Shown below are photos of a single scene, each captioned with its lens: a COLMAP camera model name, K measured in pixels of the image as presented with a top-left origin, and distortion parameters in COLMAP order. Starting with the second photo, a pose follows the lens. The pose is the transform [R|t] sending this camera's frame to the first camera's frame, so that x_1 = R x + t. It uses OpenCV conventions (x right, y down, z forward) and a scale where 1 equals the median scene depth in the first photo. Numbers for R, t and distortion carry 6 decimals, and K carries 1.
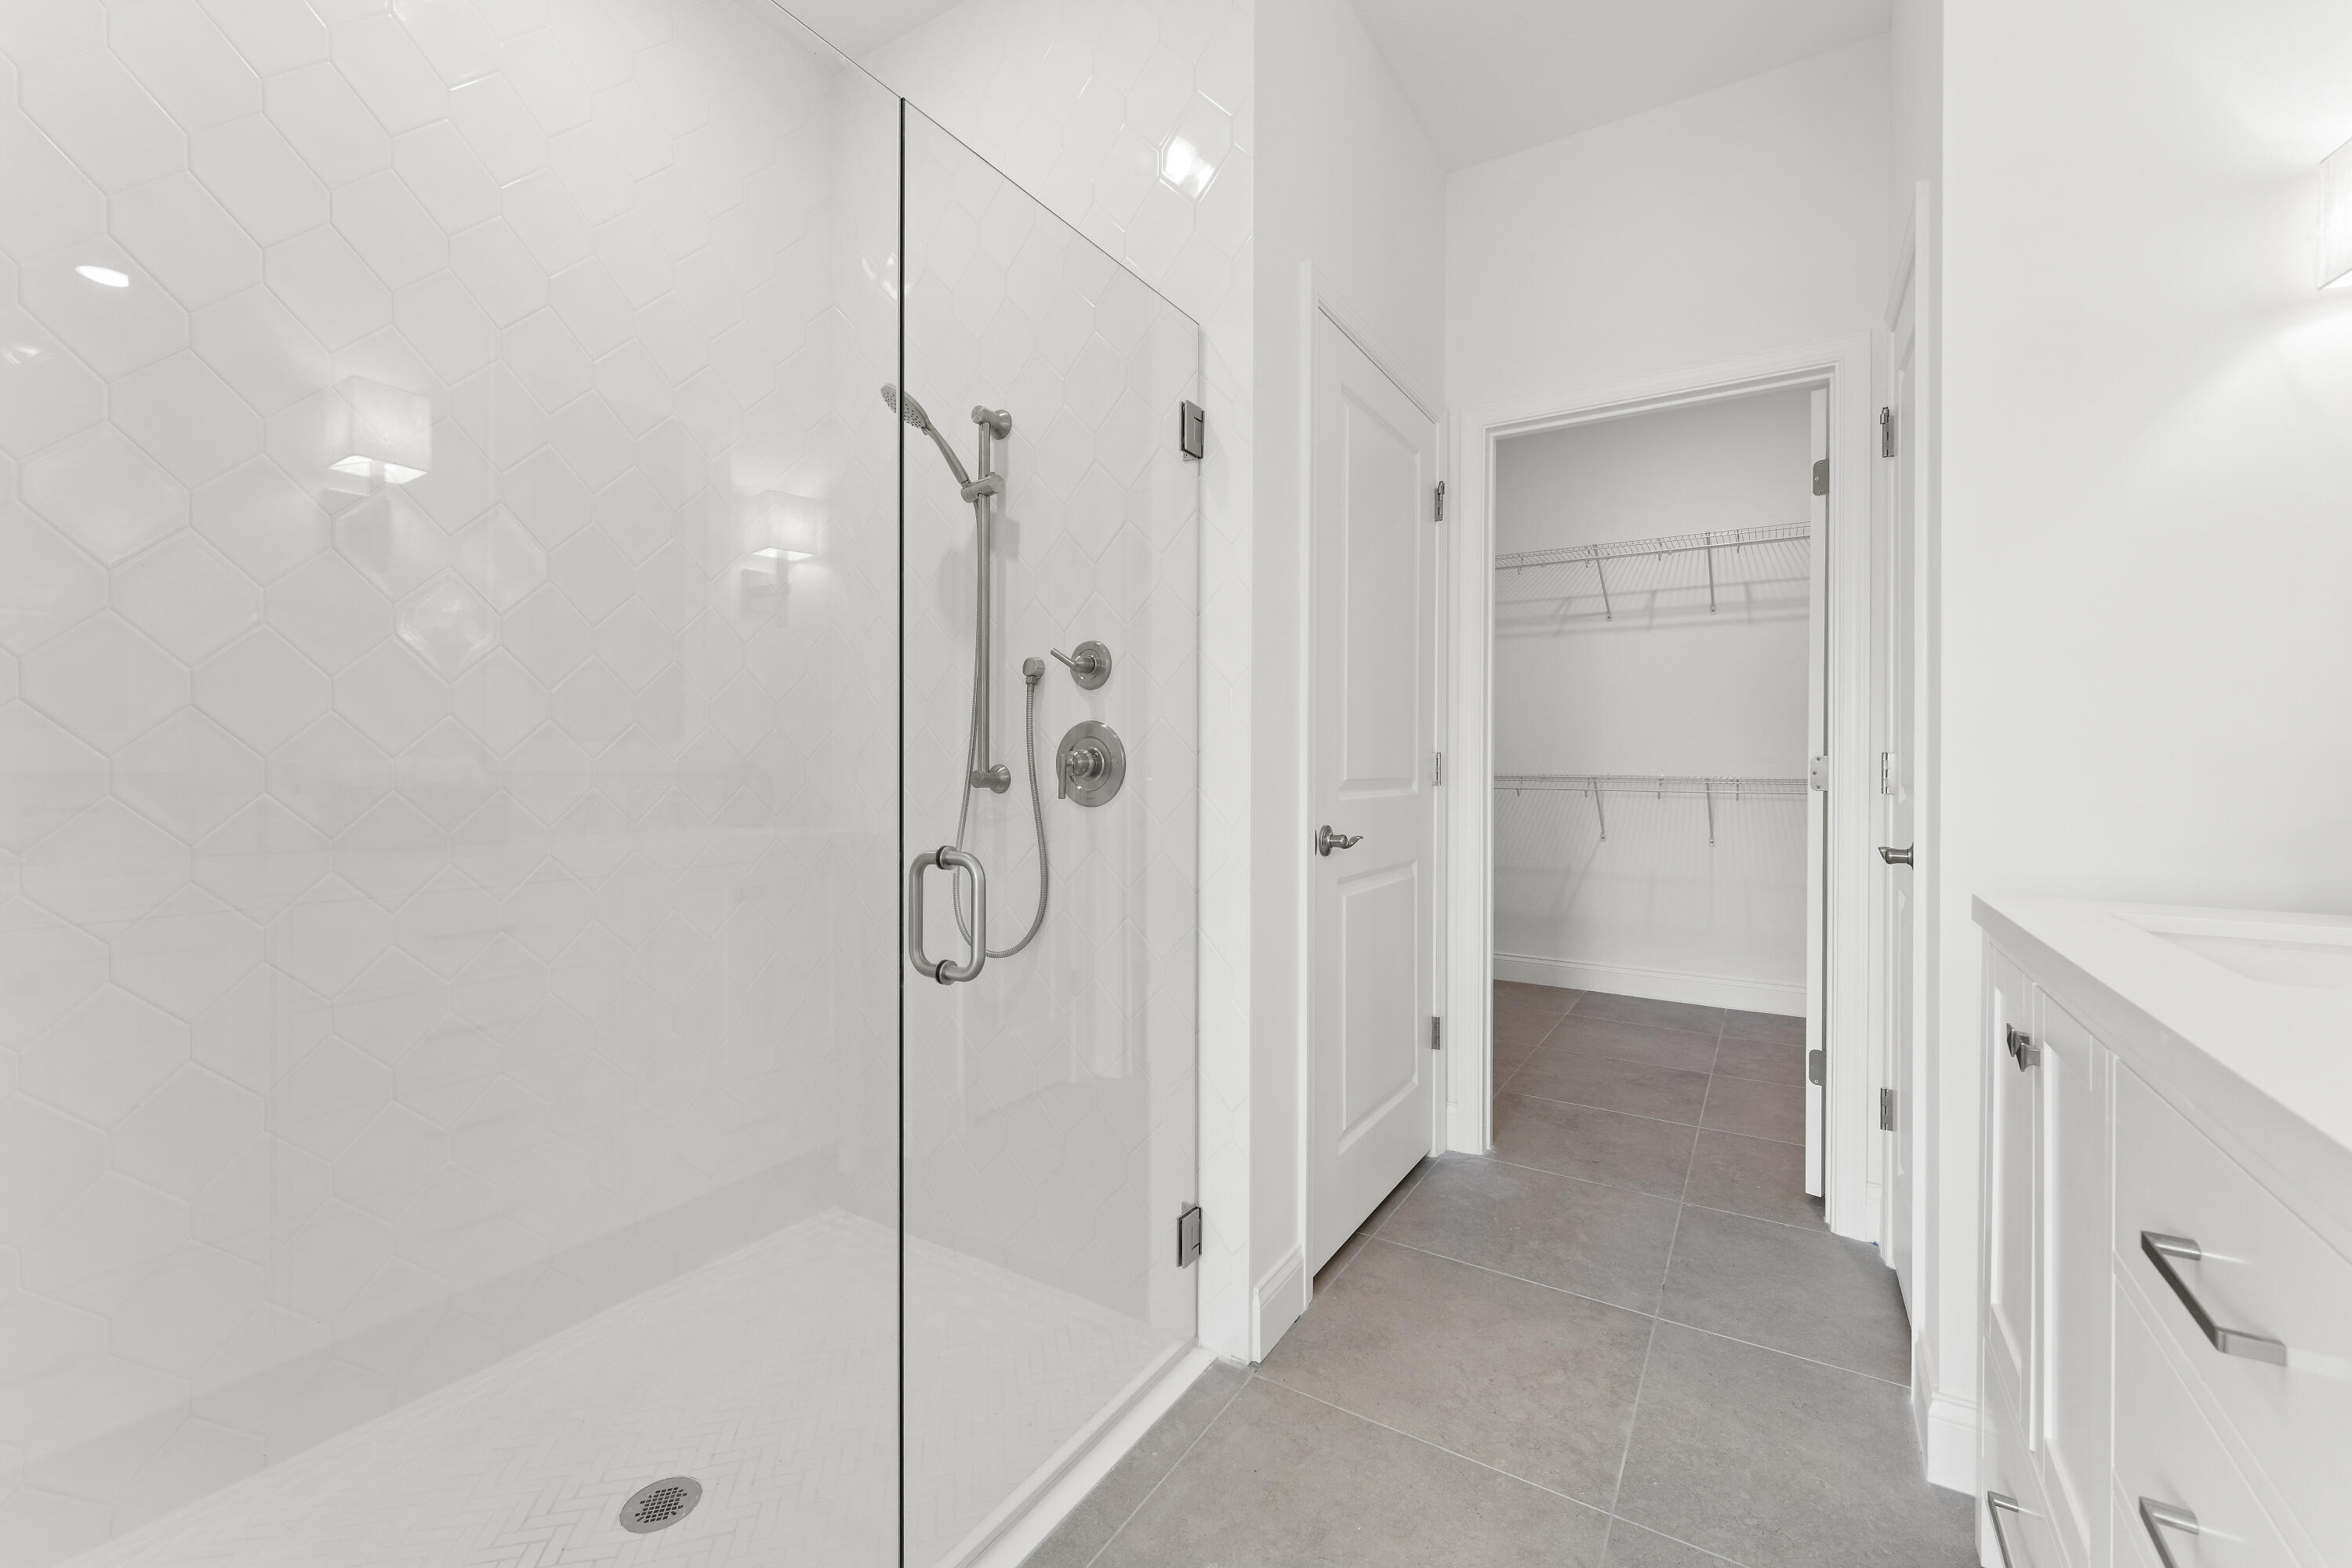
lens RADIAL K [[956.4, 0, 1176.5], [0, 956.4, 766.1], [0, 0, 1]] dist [0.000709, -0.000381]
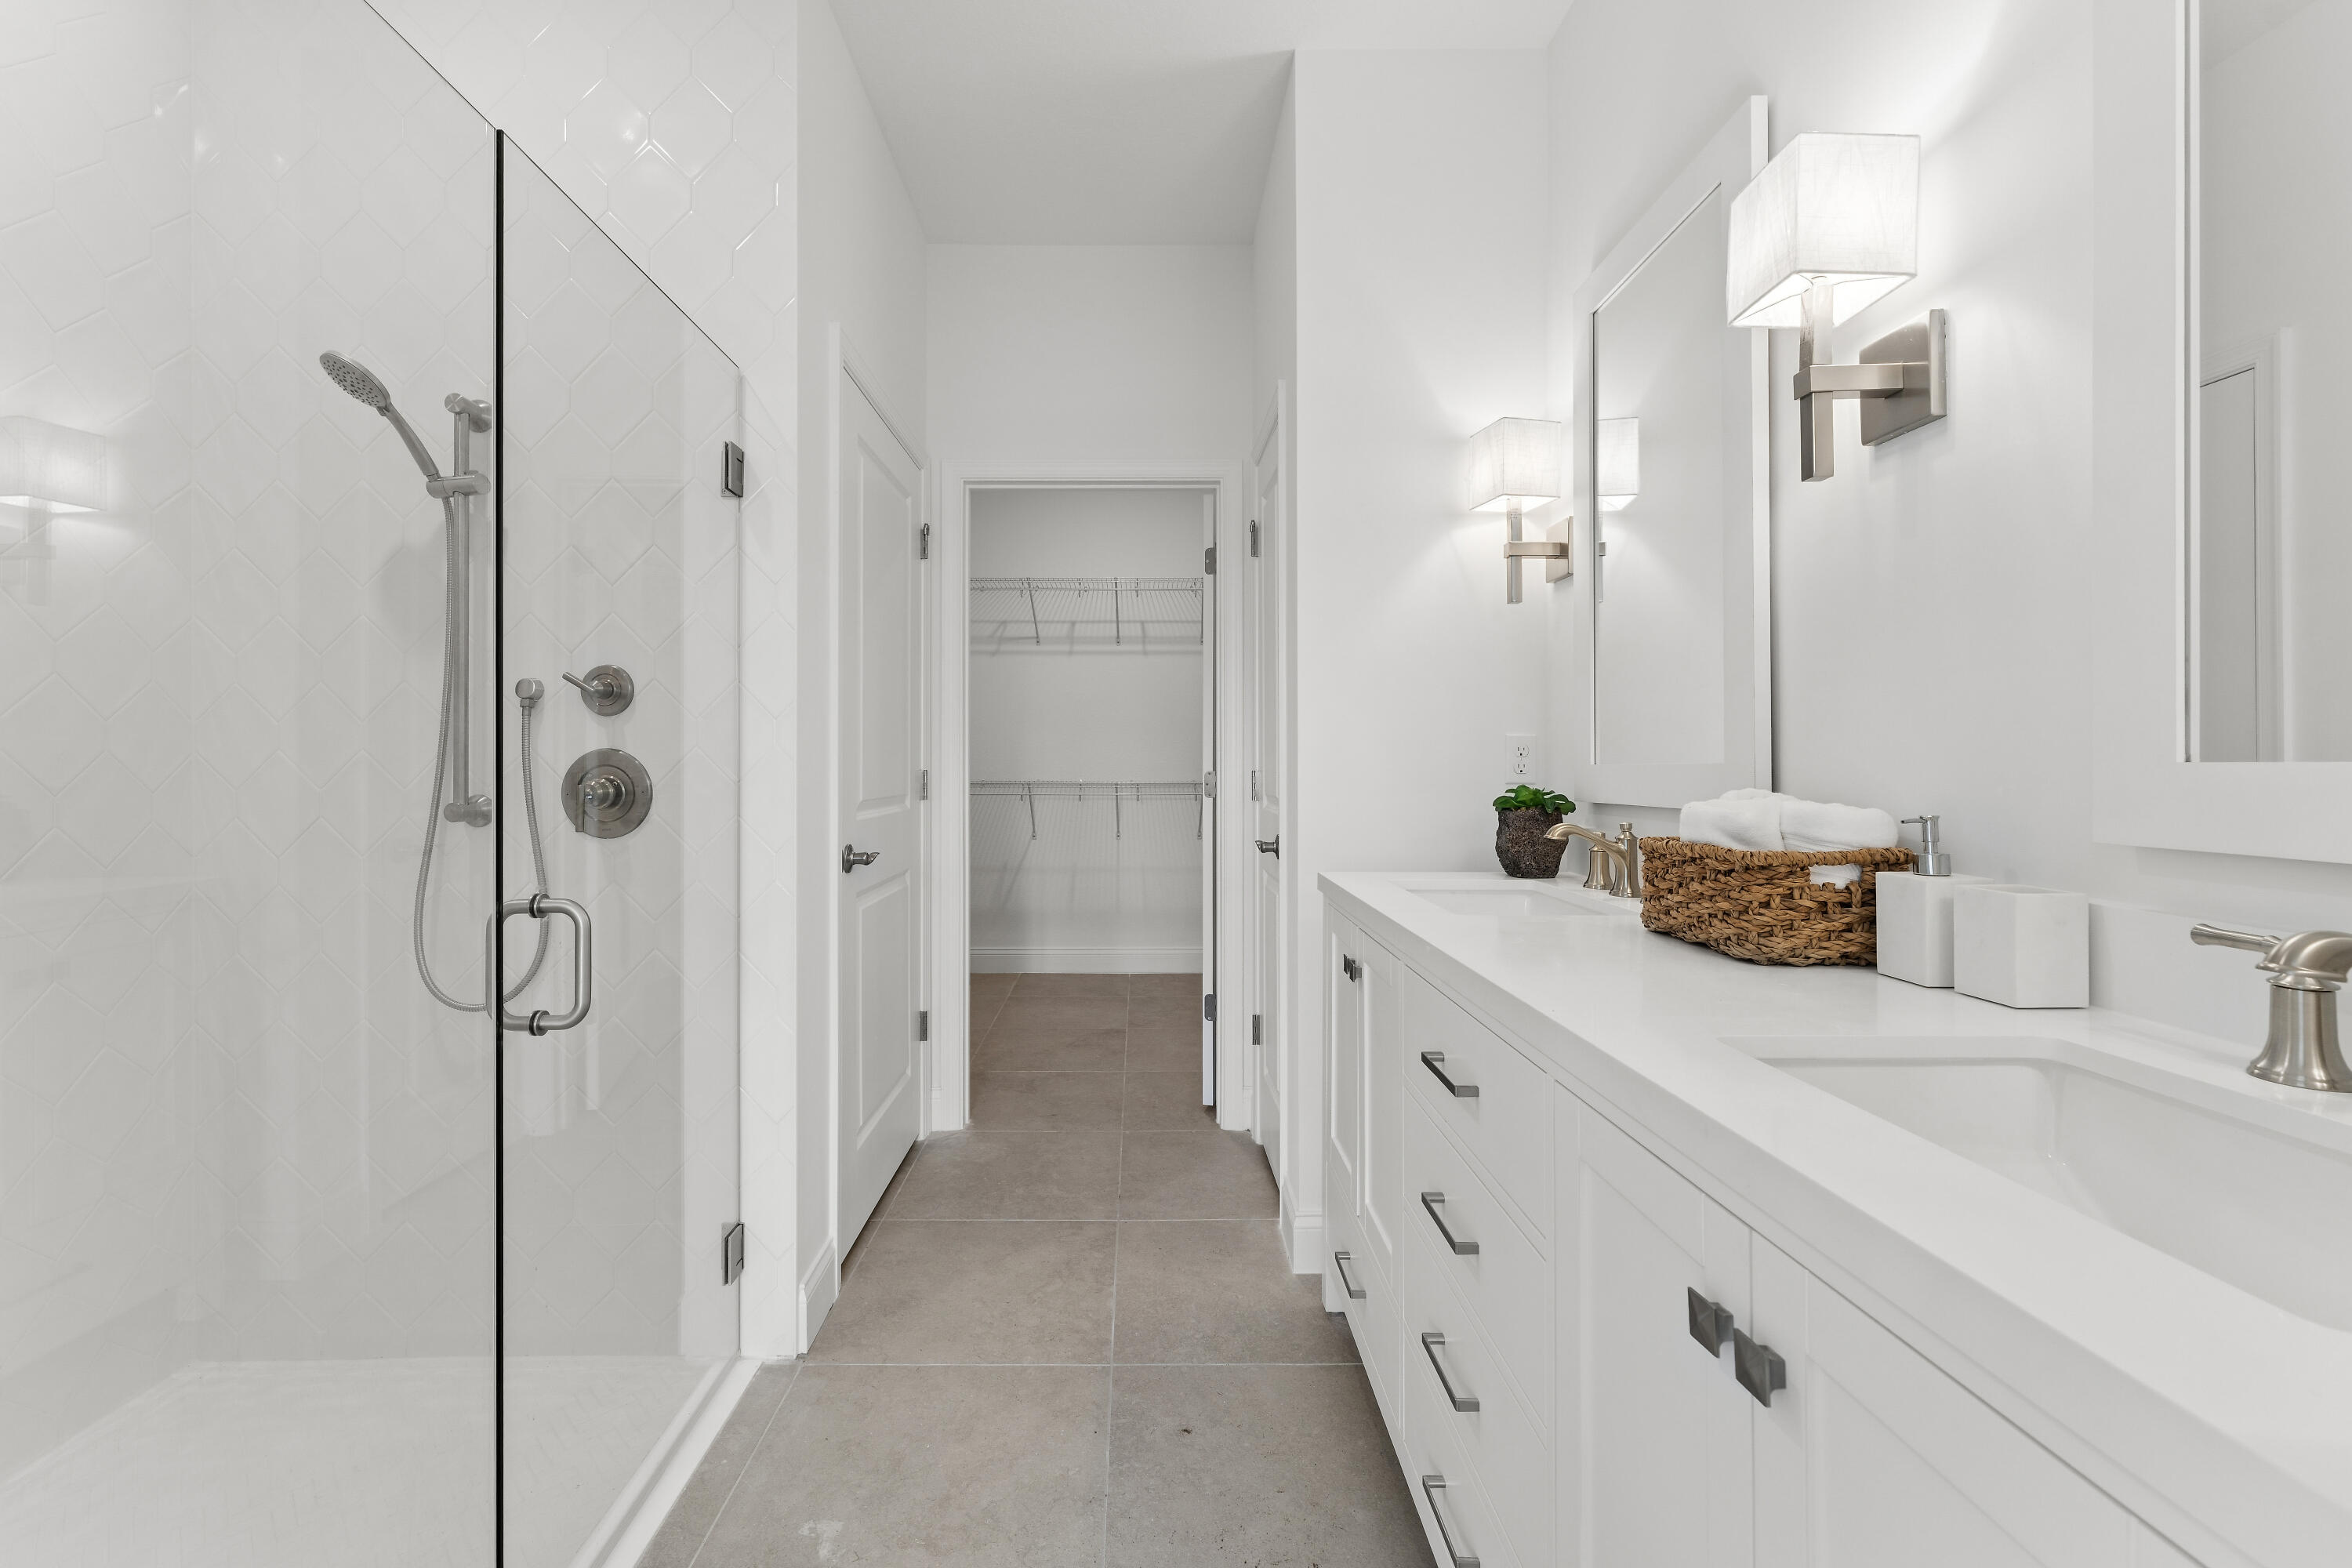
lens RADIAL K [[956.4, 0, 1145.6], [0, 956.4, 771.9], [0, 0, 1]] dist [0.000709, -0.000381]
pose [[0.848185, -0.010162, 0.529603, -0.089780], [0.007961, 0.999948, 0.006437, -0.016799], [-0.529641, -0.001243, 0.848221, -0.062412]]
